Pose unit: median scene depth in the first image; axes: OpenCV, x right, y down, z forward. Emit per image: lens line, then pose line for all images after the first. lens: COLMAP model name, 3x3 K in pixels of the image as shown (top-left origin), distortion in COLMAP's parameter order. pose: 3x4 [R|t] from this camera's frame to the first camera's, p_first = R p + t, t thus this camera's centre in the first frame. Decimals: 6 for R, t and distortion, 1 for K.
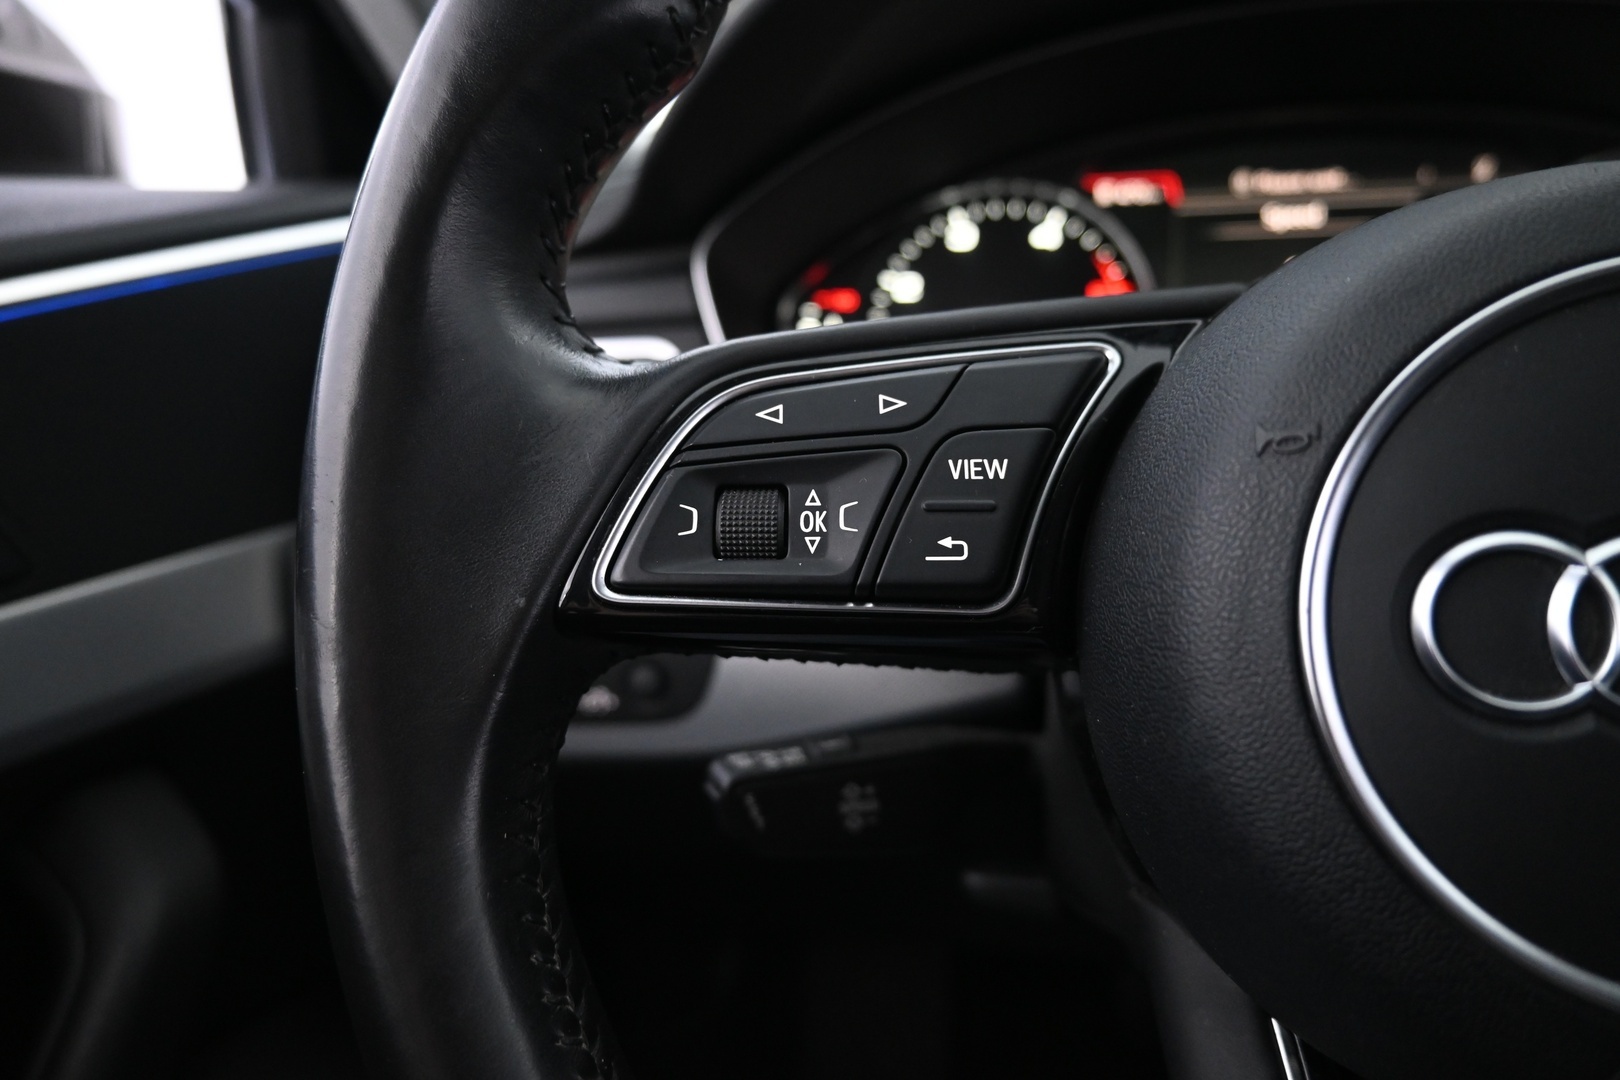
lens RADIAL K [[1108.2, 0, 810.0], [0, 1108.2, 540.0], [0, 0, 1]] dist [-0.003304, -0.000705]
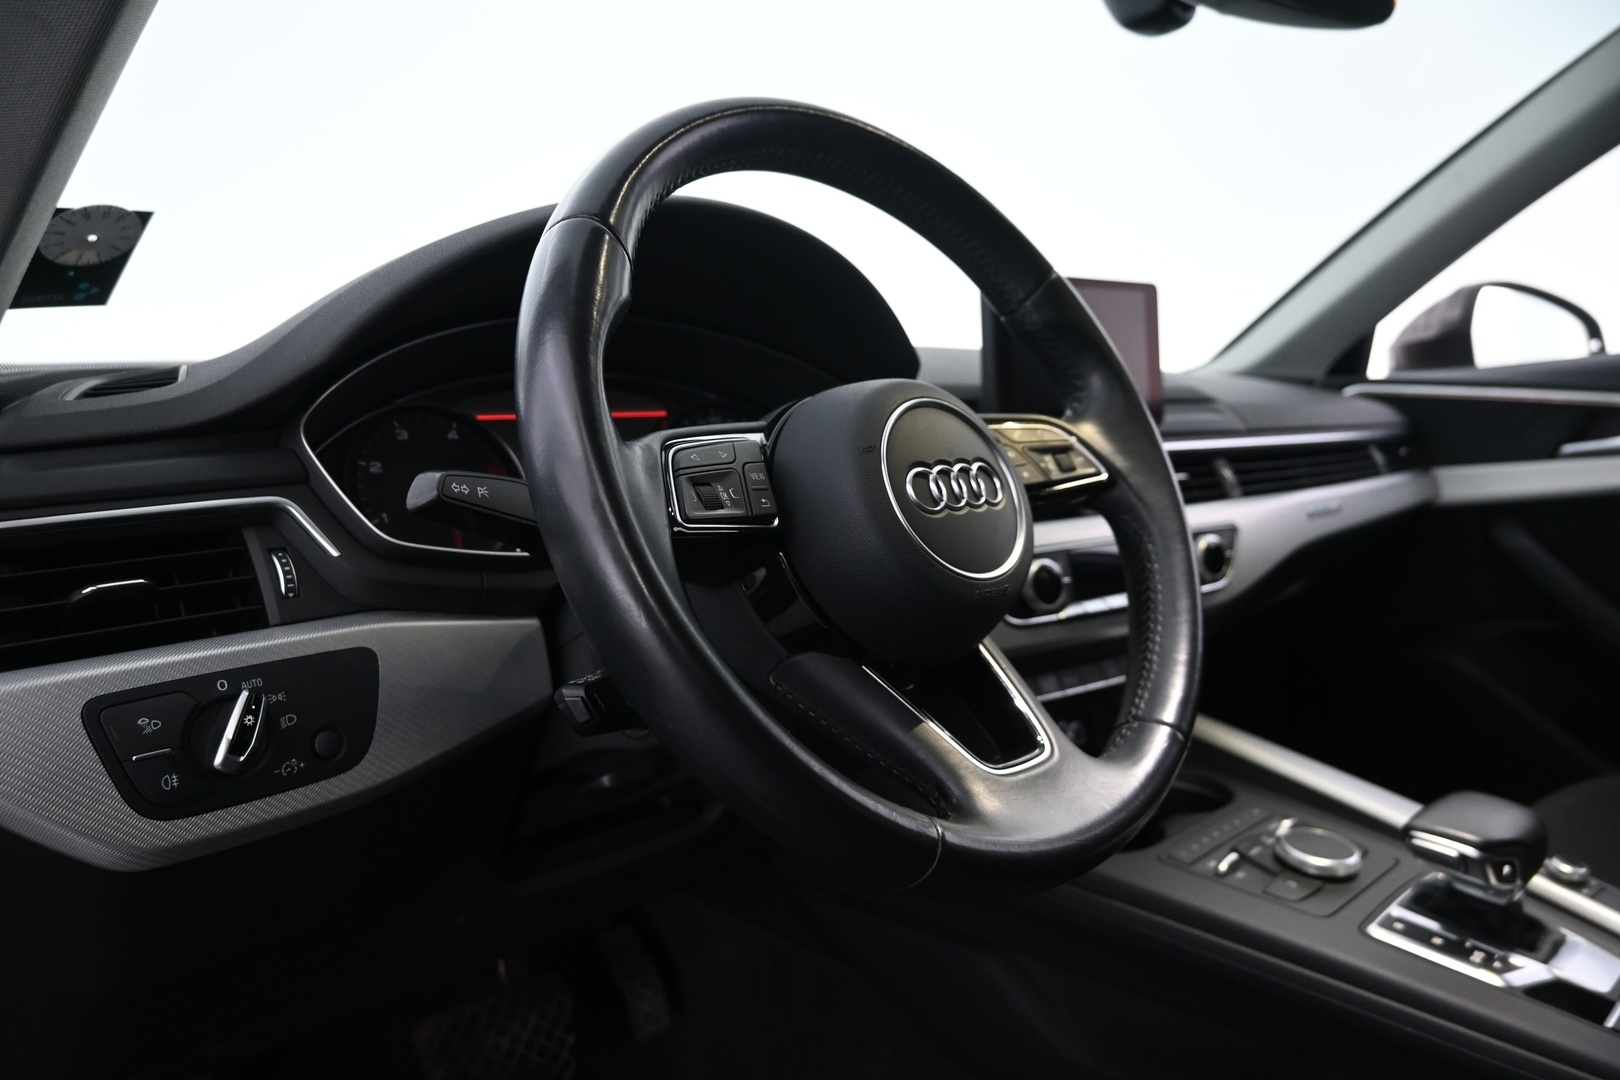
lens RADIAL K [[1108.2, 0, 810.0], [0, 1108.2, 540.0], [0, 0, 1]] dist [-0.003304, -0.000705]
pose [[0.534649, -0.038231, 0.844209, -2.027327], [0.254592, 0.959851, -0.117768, 0.427266], [-0.805812, 0.277893, 0.522917, -0.441846]]
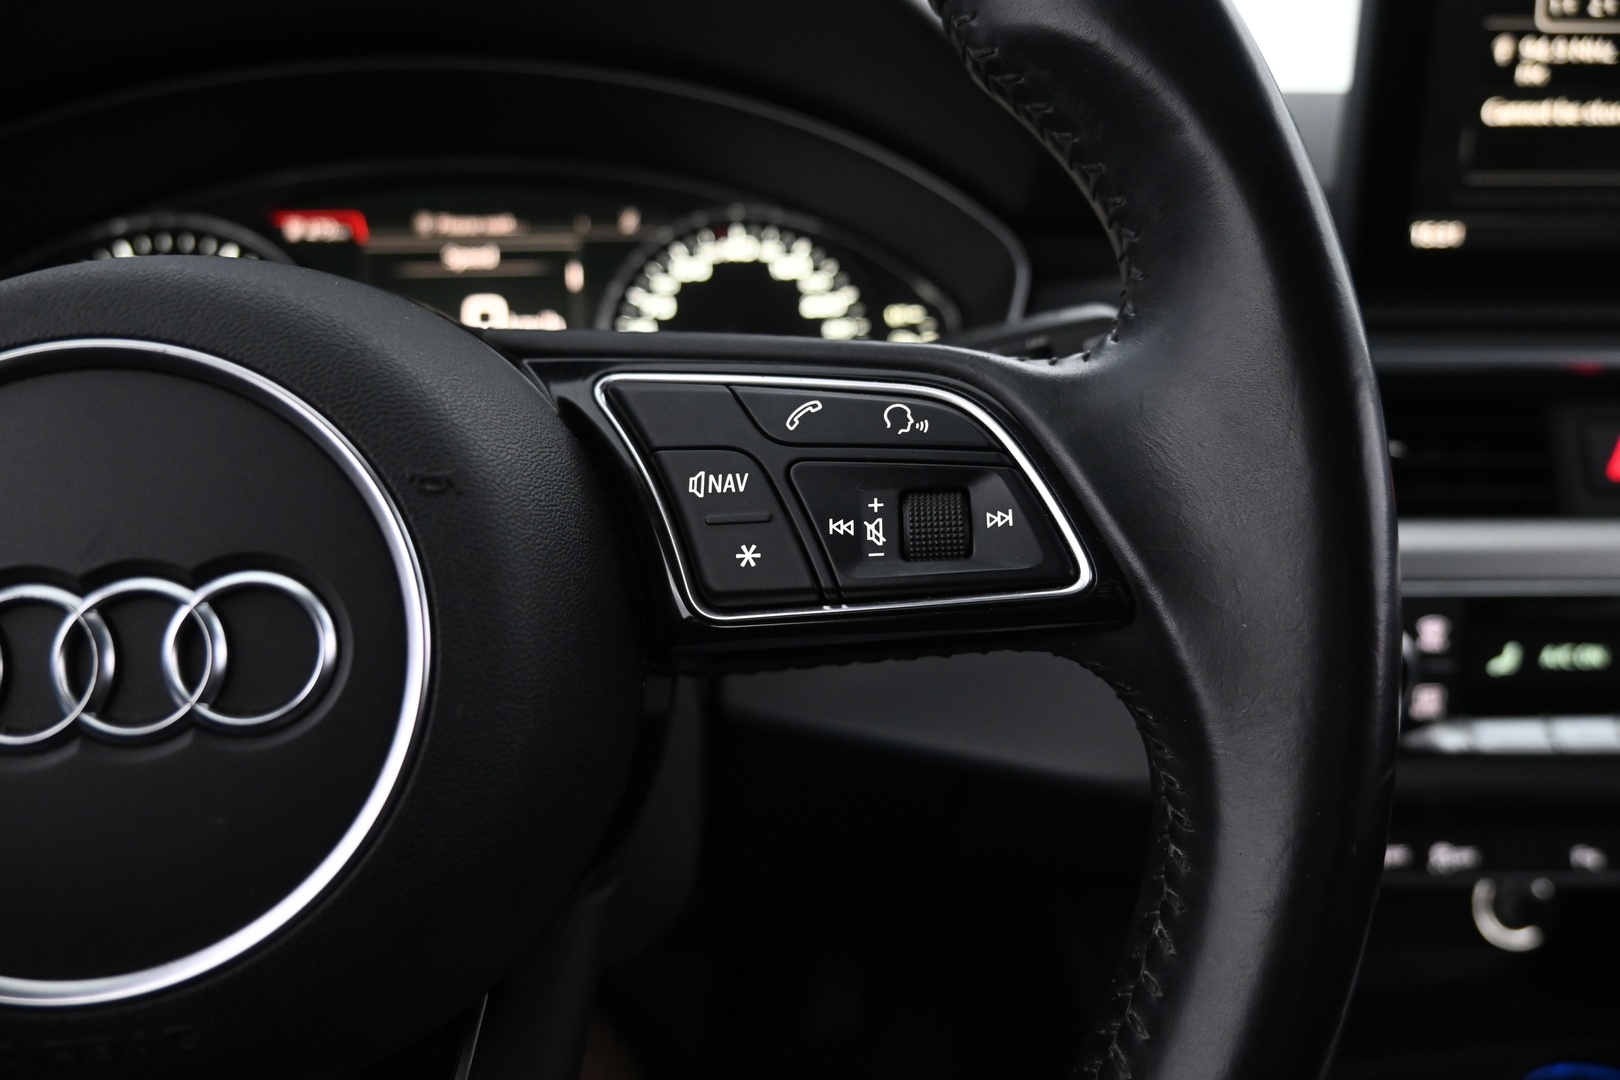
lens RADIAL K [[1108.2, 0, 810.0], [0, 1108.2, 540.0], [0, 0, 1]] dist [-0.003304, -0.000705]
pose [[0.931920, -0.064234, 0.356929, 0.792623], [0.070044, 0.997538, -0.003361, 0.004975], [-0.355835, 0.028133, 0.934125, -0.292917]]
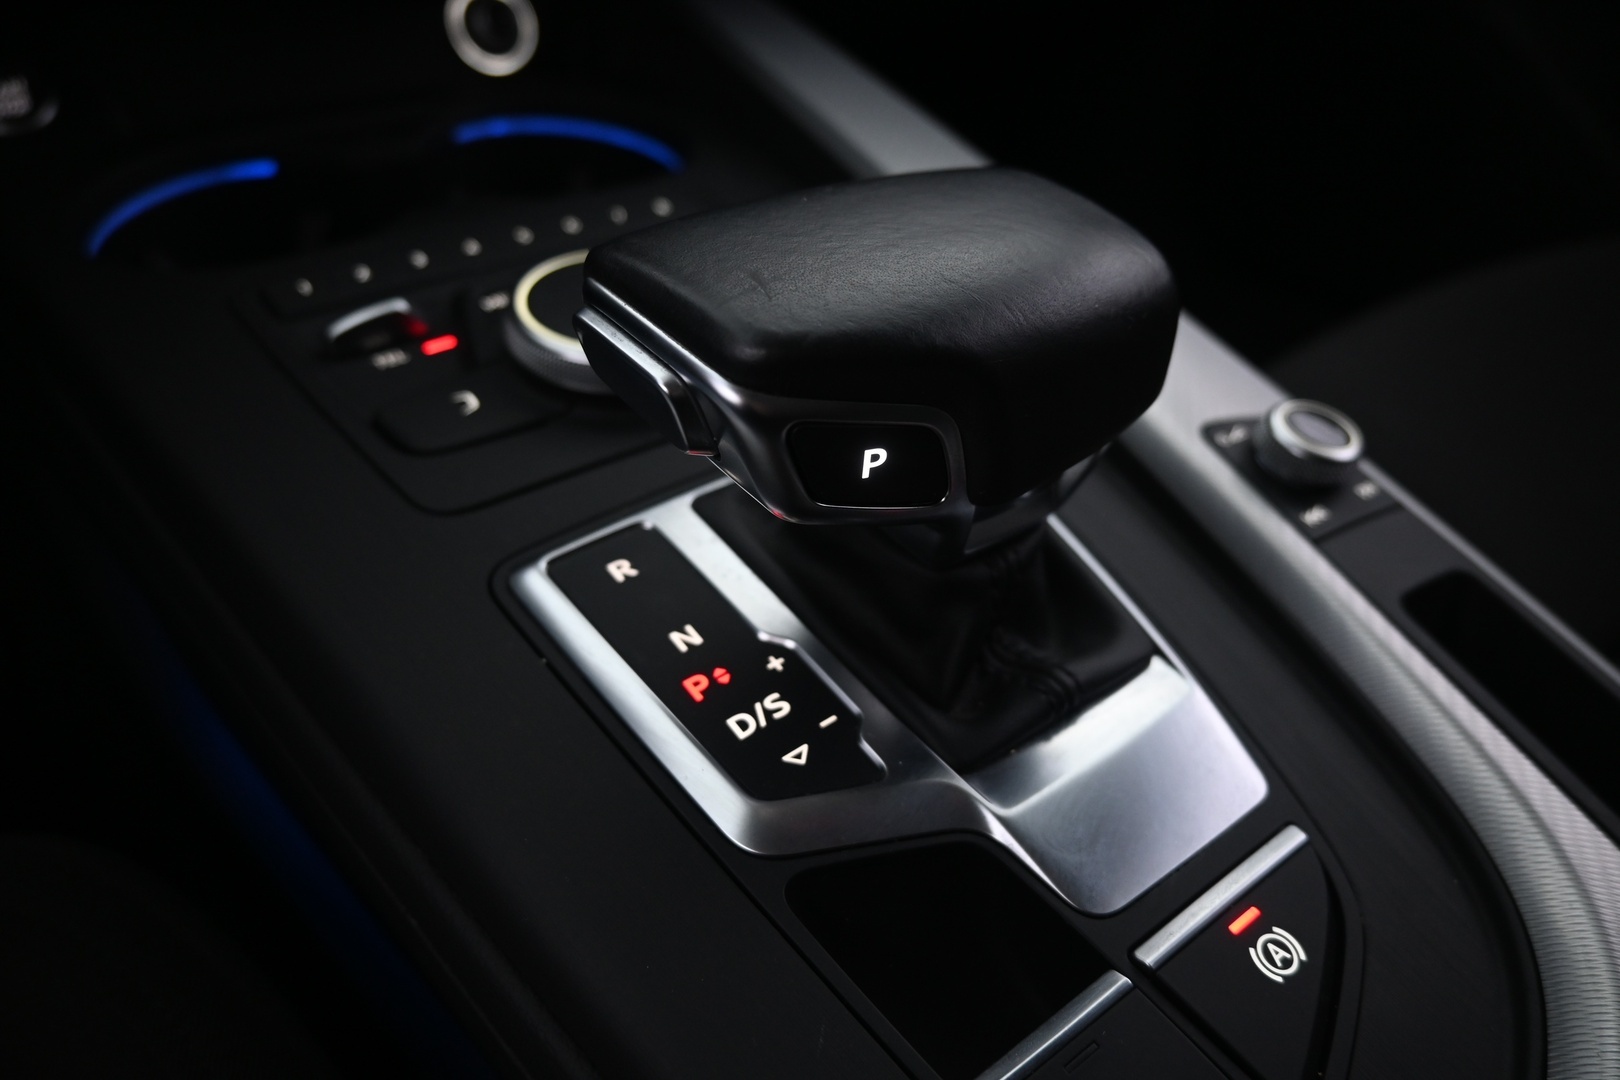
lens RADIAL K [[1108.2, 0, 810.0], [0, 1108.2, 540.0], [0, 0, 1]] dist [-0.003304, -0.000705]
pose [[0.614273, -0.387769, 0.687244, 1.640827], [0.177773, 0.916544, 0.358251, 1.369068], [-0.768808, -0.097891, 0.631943, -0.626859]]
